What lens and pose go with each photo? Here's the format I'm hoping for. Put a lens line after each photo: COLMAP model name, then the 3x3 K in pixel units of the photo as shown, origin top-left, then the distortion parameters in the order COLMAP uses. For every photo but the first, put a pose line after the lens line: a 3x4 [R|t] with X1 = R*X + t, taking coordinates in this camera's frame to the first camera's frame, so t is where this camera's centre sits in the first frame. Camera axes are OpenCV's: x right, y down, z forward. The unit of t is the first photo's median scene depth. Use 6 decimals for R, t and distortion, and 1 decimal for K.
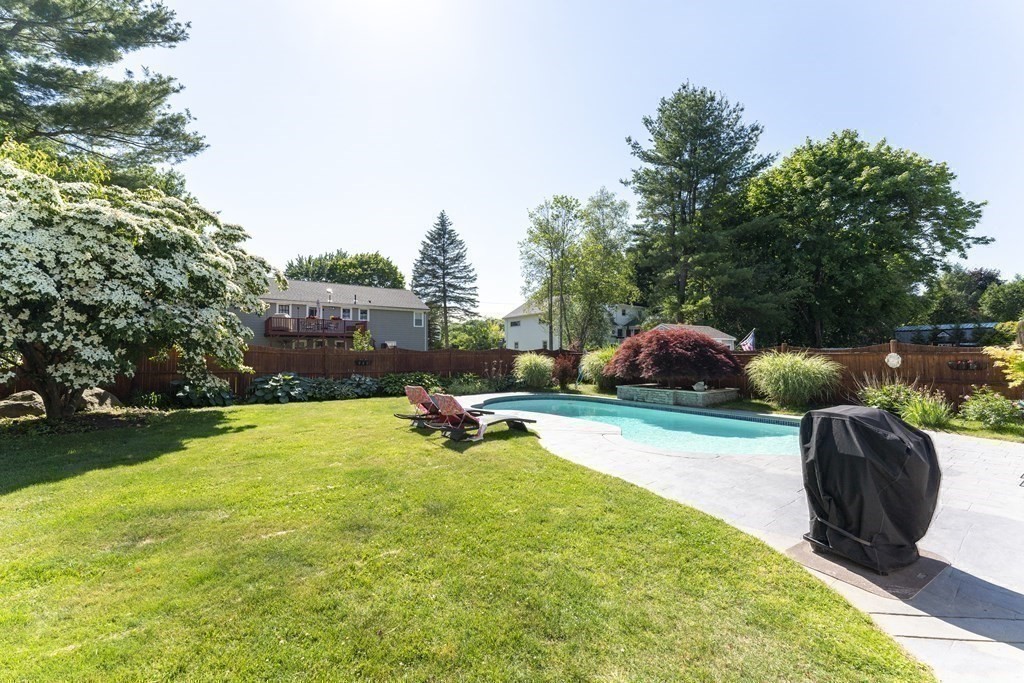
lens RADIAL K [[404.3, 0, 507.0], [0, 404.3, 344.0], [0, 0, 1]] dist [0.002150, -0.000291]
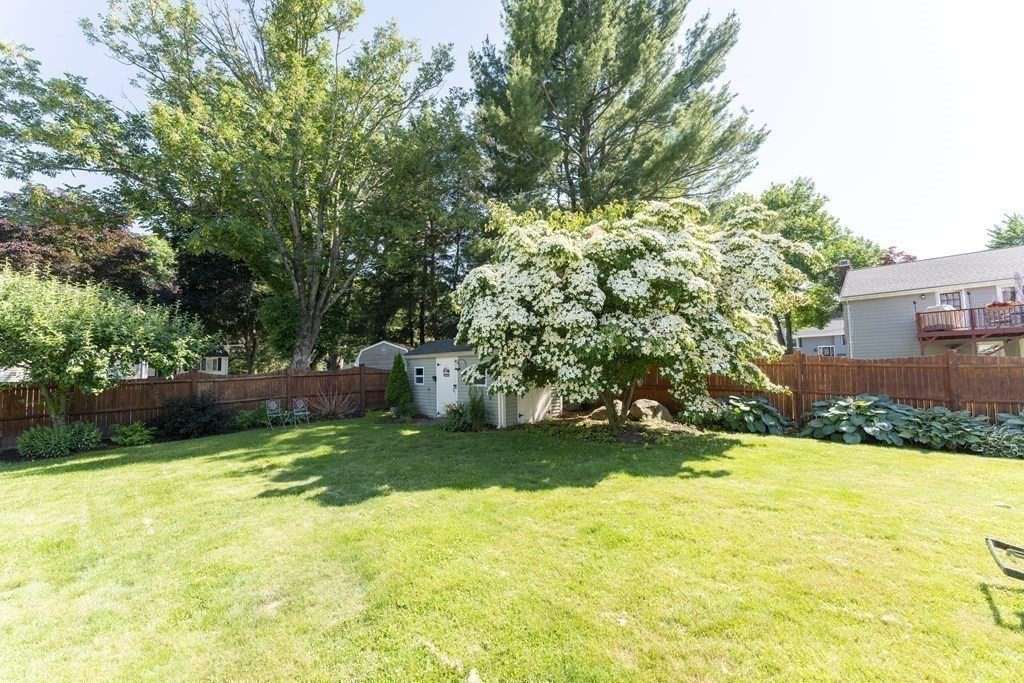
lens RADIAL K [[404.3, 0, 504.3], [0, 404.3, 342.4], [0, 0, 1]] dist [0.002150, -0.000291]
pose [[0.147779, -0.073278, -0.986302, 0.015636], [0.041727, 0.996825, -0.067808, 0.005830], [0.988140, -0.031135, 0.150367, 0.353356]]
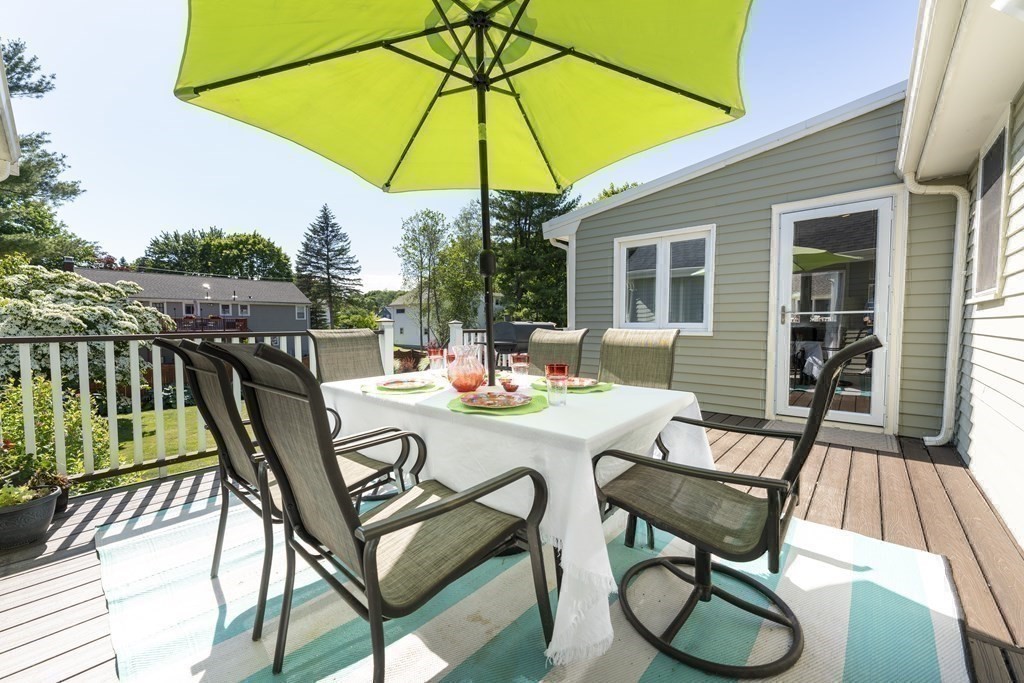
lens RADIAL K [[404.3, 0, 511.2], [0, 404.3, 348.4], [0, 0, 1]] dist [0.002150, -0.000291]
pose [[0.972664, -0.005385, 0.232155, 0.222128], [-0.014351, 0.996426, 0.083239, -0.178289], [-0.231774, -0.084295, 0.969110, -0.544801]]
